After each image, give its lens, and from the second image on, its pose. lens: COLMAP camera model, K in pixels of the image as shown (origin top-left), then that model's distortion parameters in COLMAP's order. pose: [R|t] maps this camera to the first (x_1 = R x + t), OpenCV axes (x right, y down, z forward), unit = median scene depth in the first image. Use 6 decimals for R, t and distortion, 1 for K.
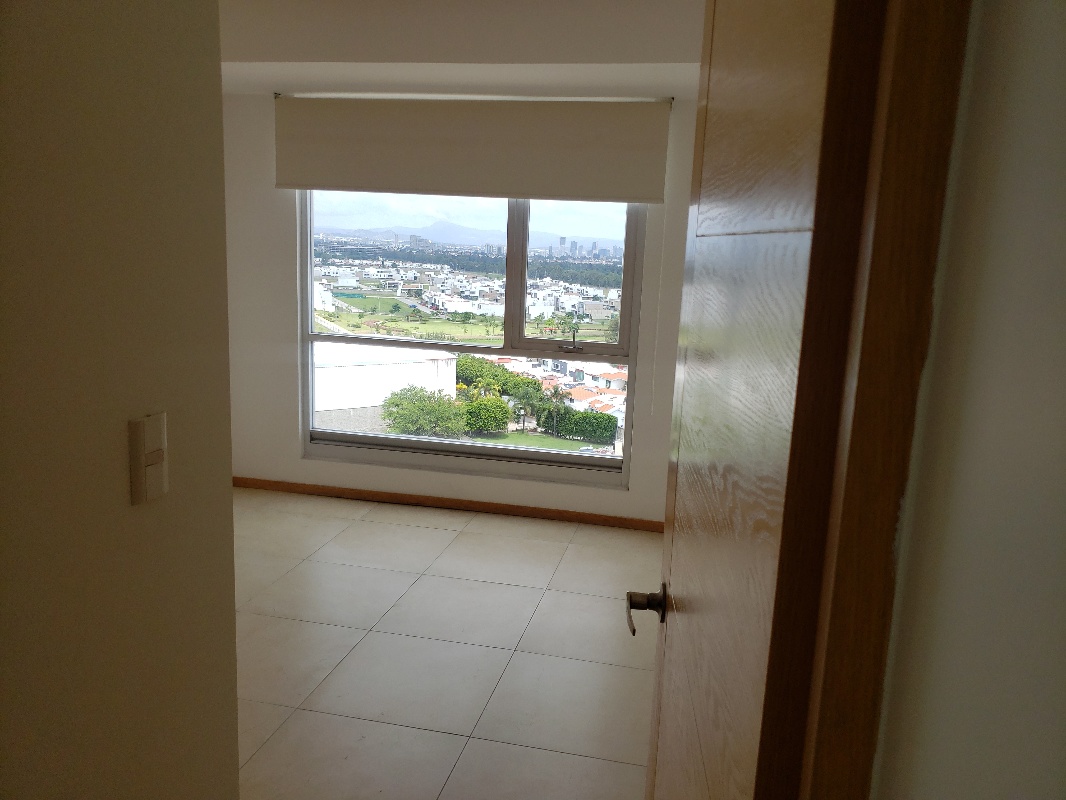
lens RADIAL K [[816.2, 0, 532.7], [0, 816.2, 375.7], [0, 0, 1]] dist [-0.003142, -0.000394]
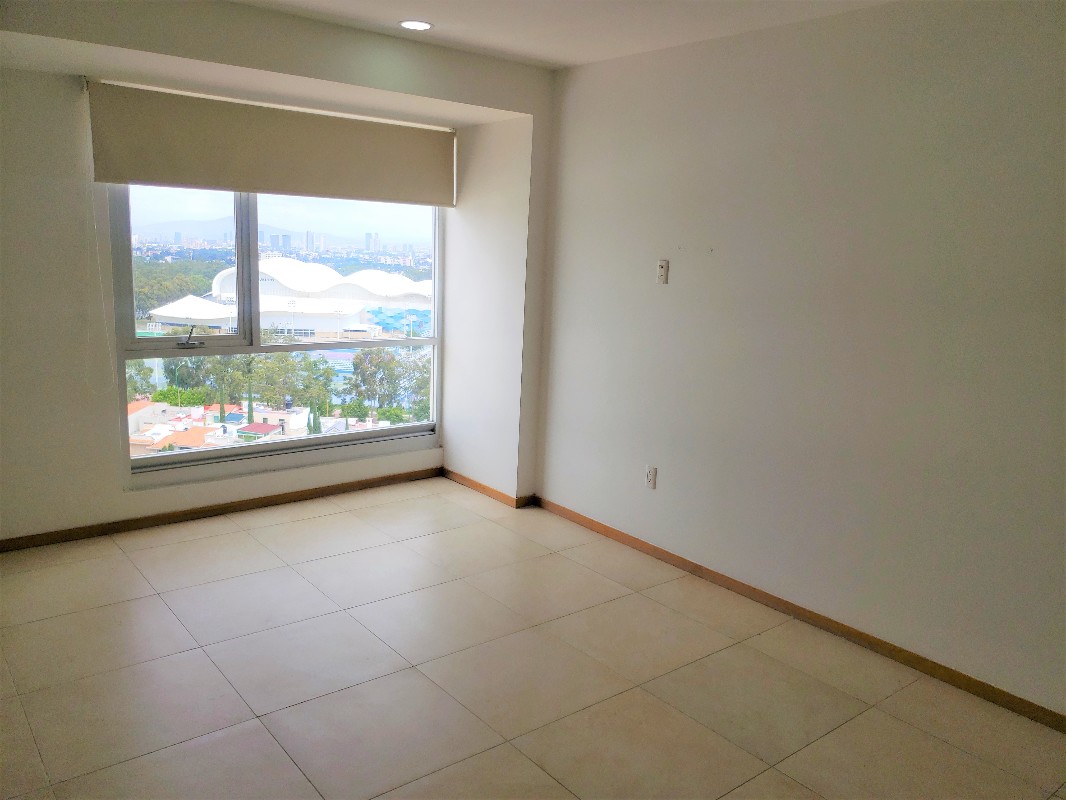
lens RADIAL K [[821.2, 0, 533.0], [0, 821.2, 400.0], [0, 0, 1]] dist [0.002630, 0.000386]
pose [[0.641154, -0.163757, 0.749736, -0.645893], [0.116887, 0.986407, 0.115493, -0.048674], [-0.758458, 0.013586, 0.651580, 0.102233]]
